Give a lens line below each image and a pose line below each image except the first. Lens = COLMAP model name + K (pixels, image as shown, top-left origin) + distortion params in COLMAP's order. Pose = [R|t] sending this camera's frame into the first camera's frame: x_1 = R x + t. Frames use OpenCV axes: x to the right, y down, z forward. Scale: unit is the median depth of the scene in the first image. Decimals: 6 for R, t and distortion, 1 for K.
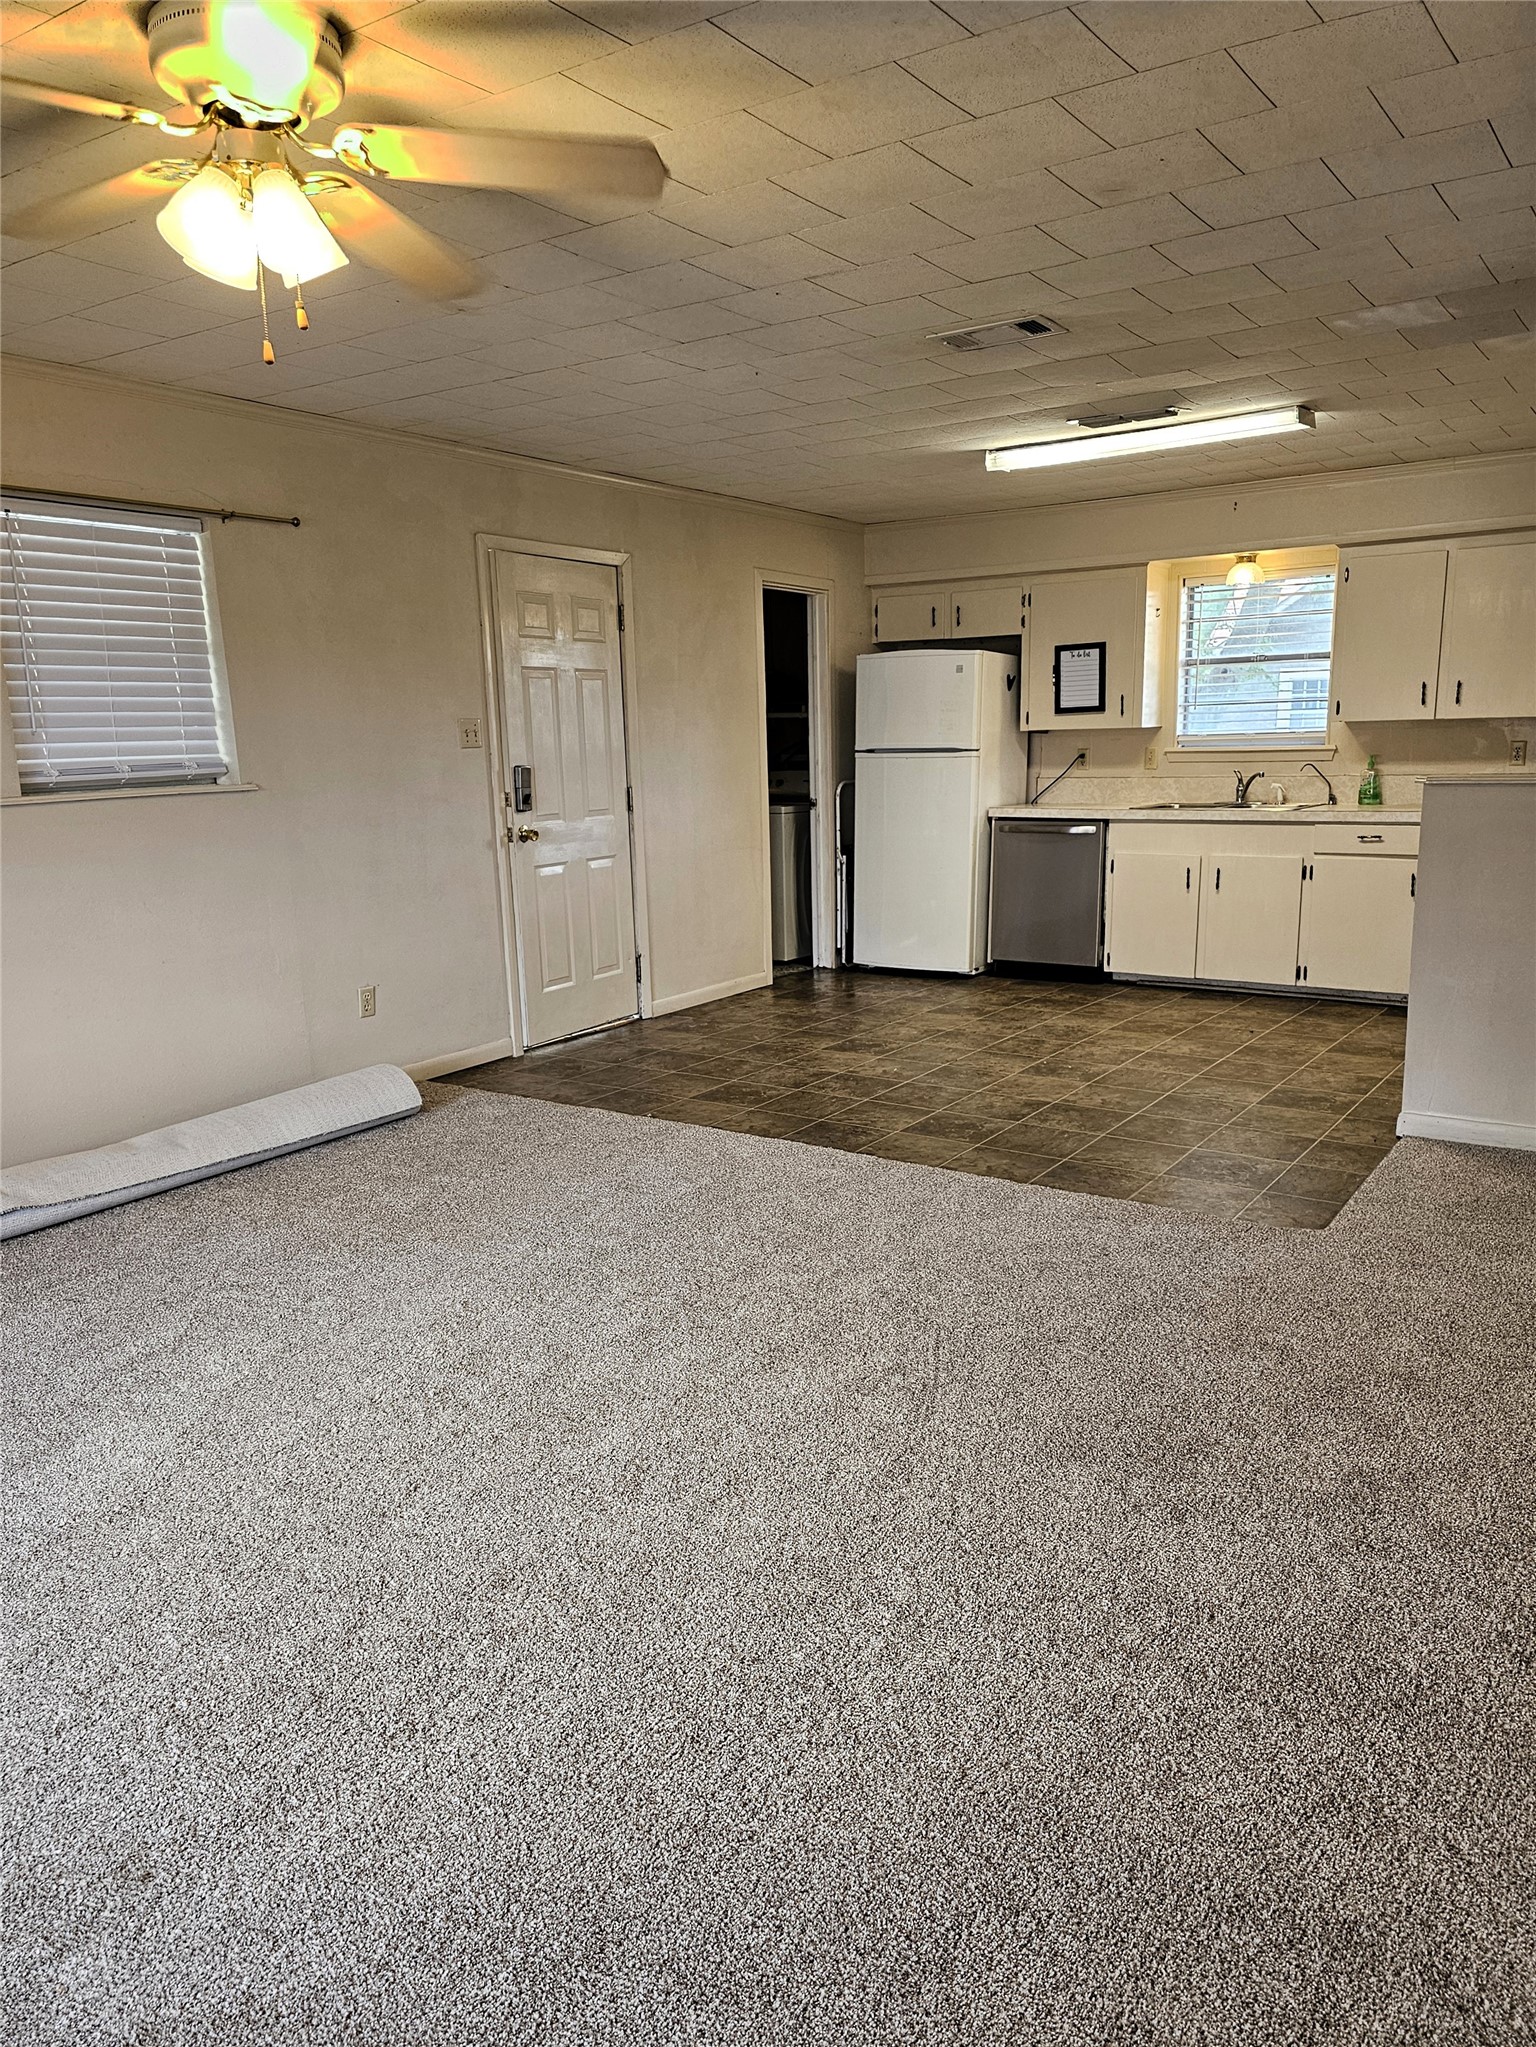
lens RADIAL K [[1355.0, 0, 751.7], [0, 1355.0, 1025.3], [0, 0, 1]] dist [0.035202, -0.047560]
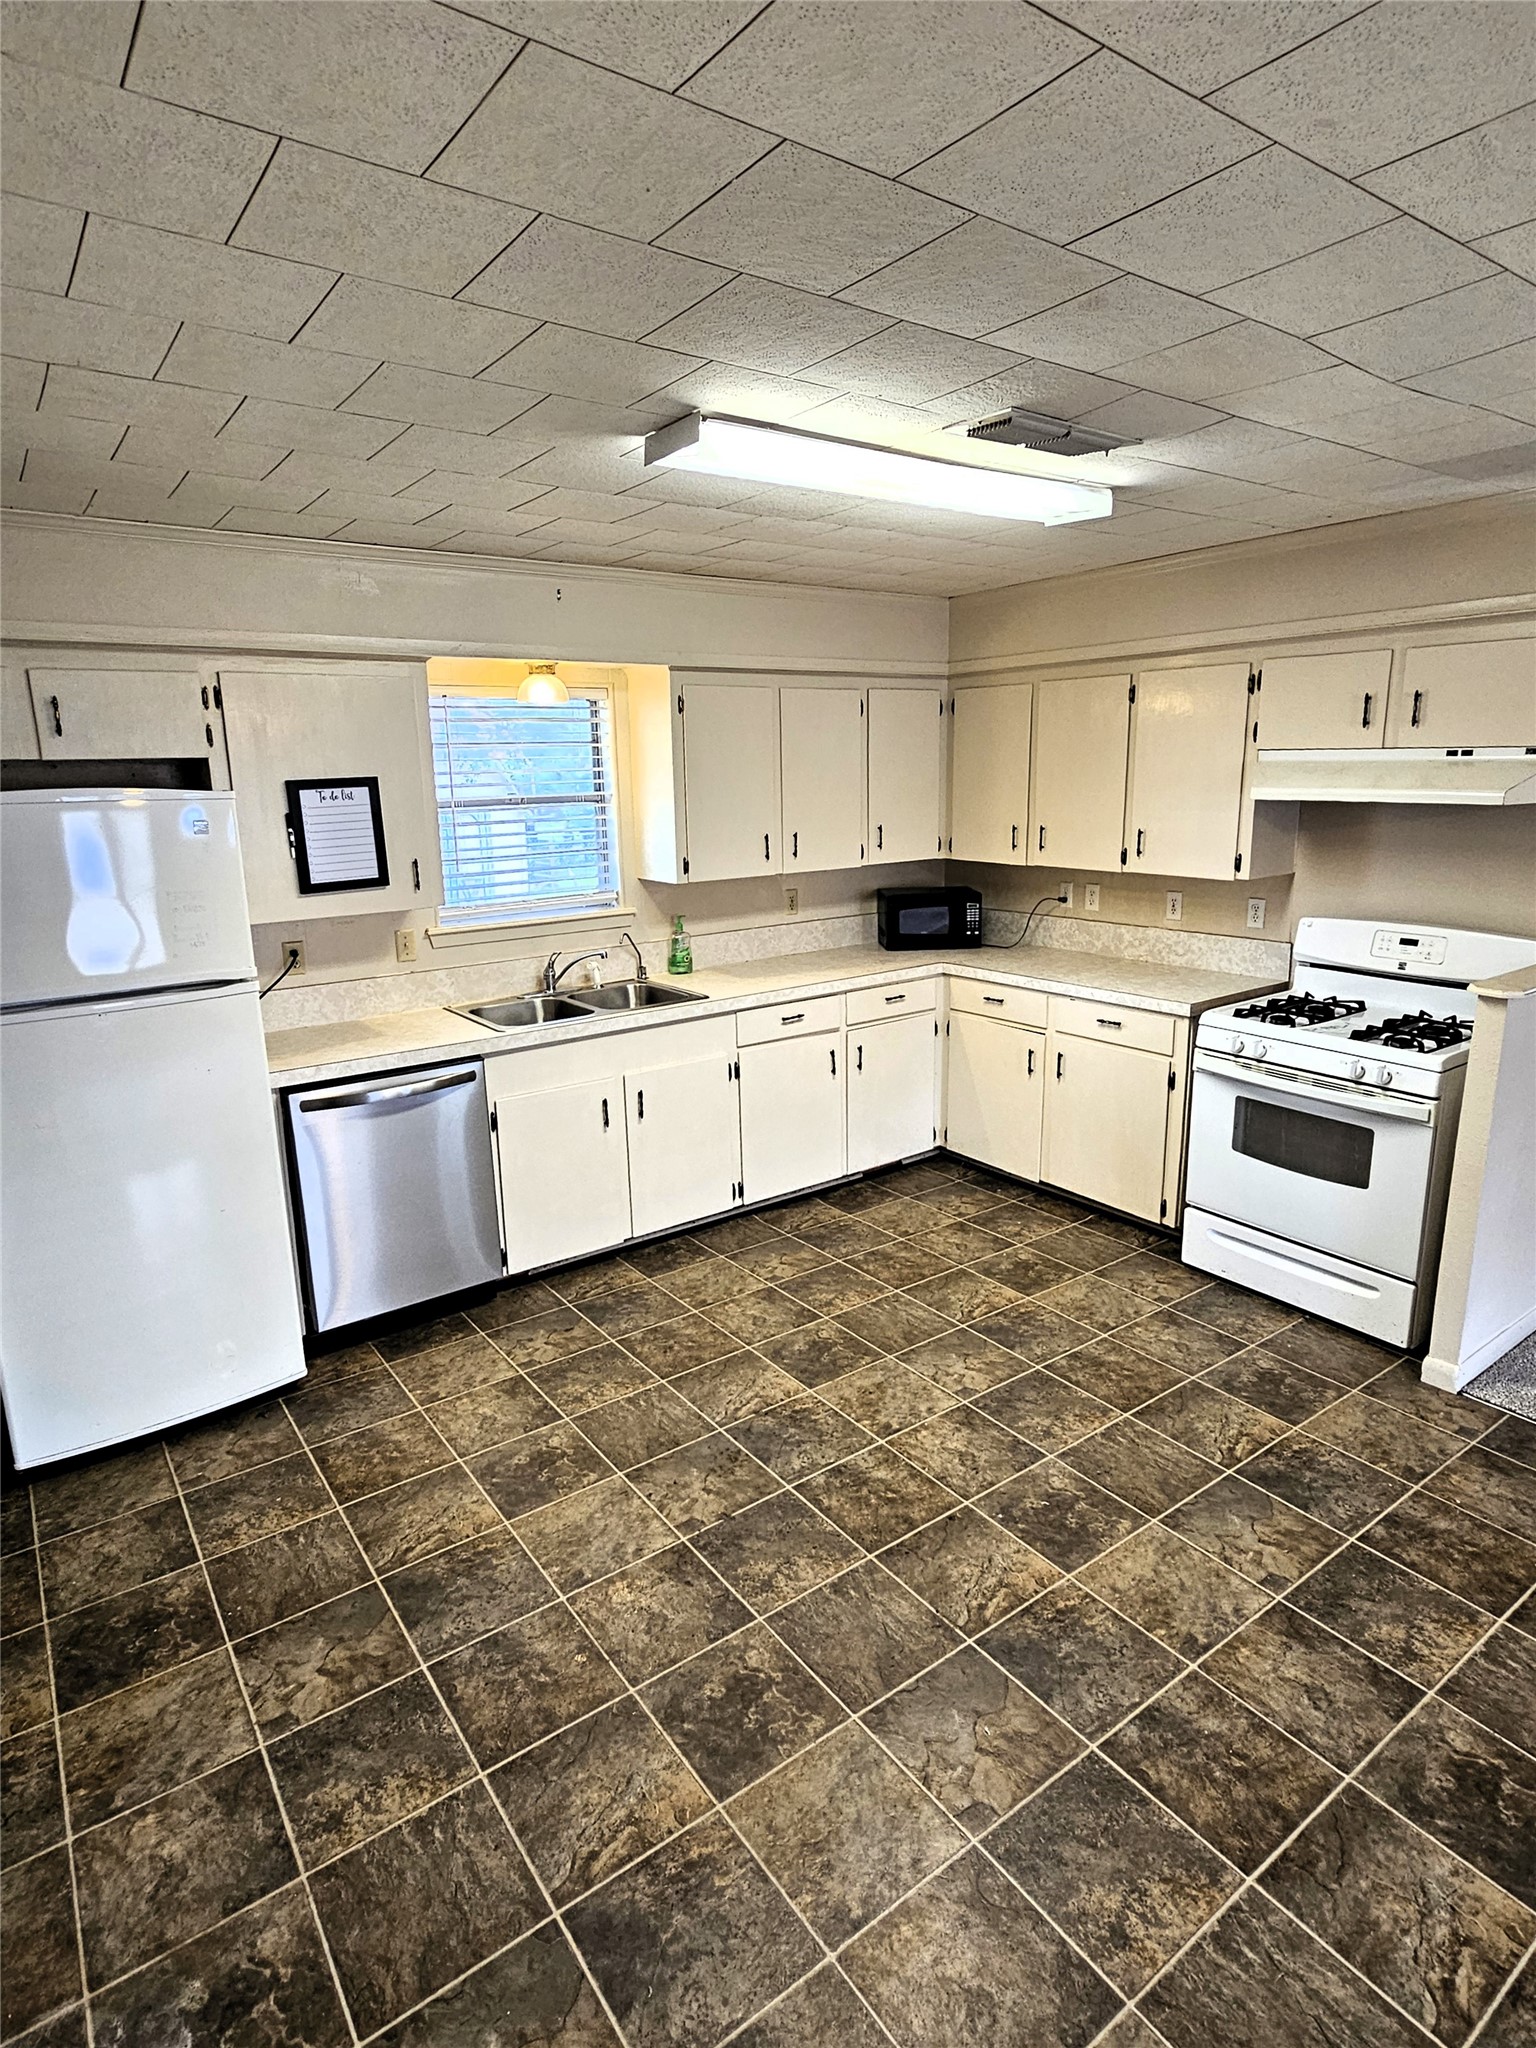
lens RADIAL K [[1100.0, 0, 766.5], [0, 1100.0, 1019.8], [0, 0, 1]] dist [-0.022828, 0.005340]
pose [[0.346260, -0.189580, 0.918784, -0.165428], [0.218110, 0.968800, 0.117702, -0.202130], [-0.912432, 0.159641, 0.376806, 0.693959]]
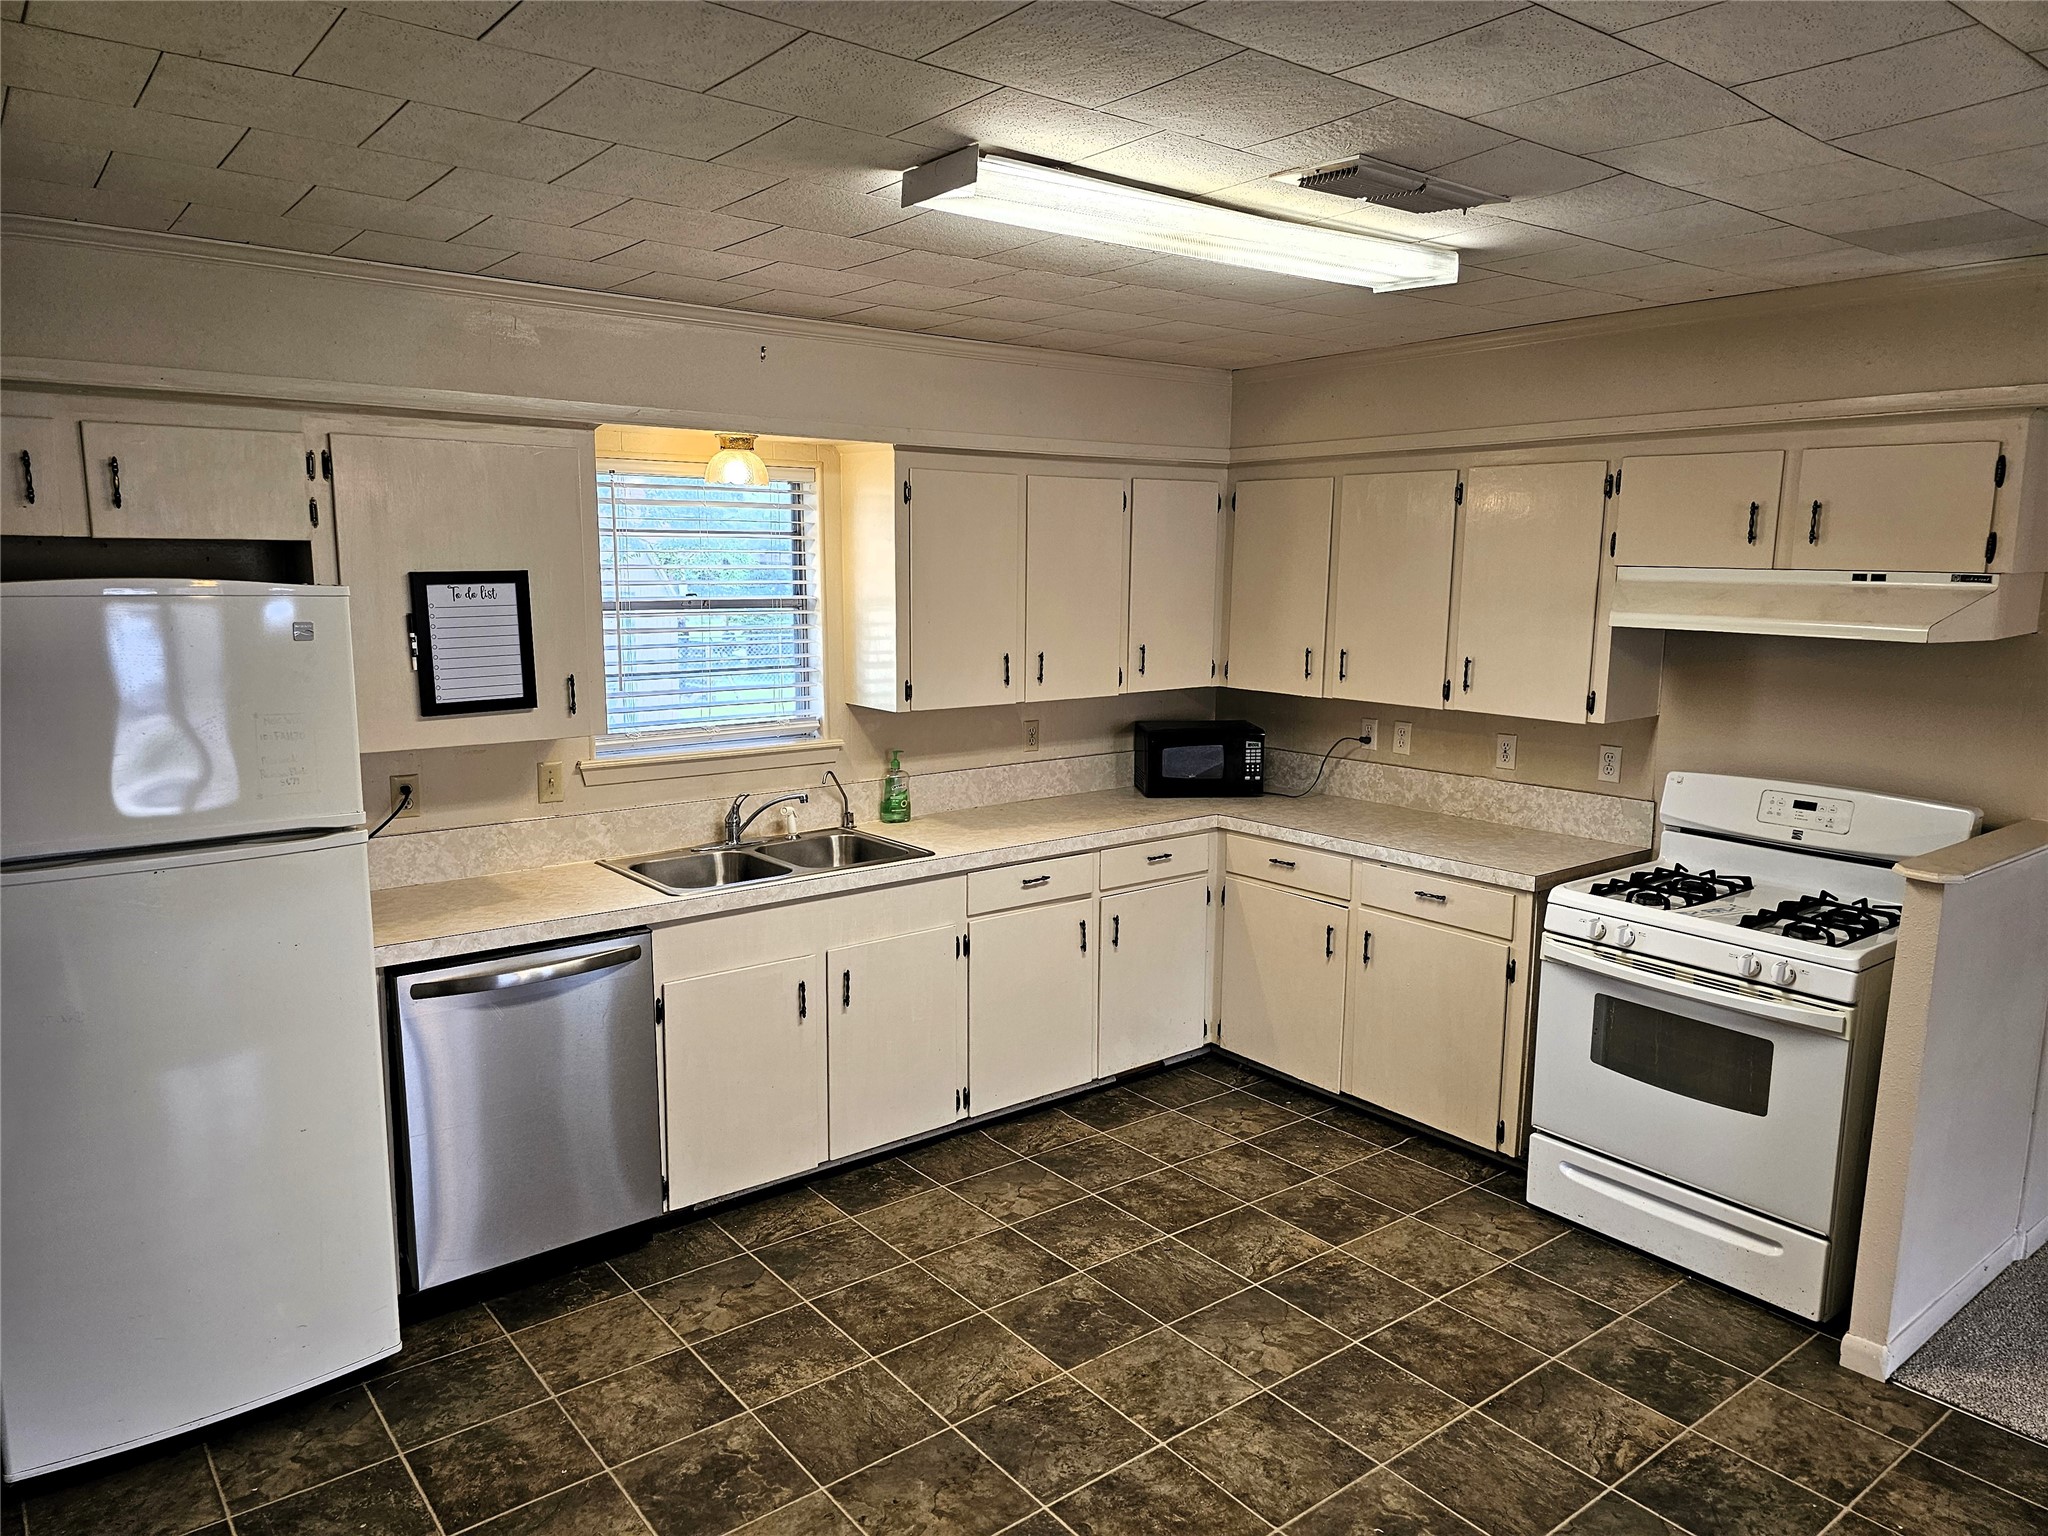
lens RADIAL K [[1355.6, 0, 1020.3], [0, 1355.6, 779.2], [0, 0, 1]] dist [0.035202, -0.047560]
pose [[0.311241, -0.122511, 0.942401, -0.163626], [0.194831, 0.978818, 0.062900, -0.212427], [-0.930145, 0.164032, 0.328517, 0.712613]]
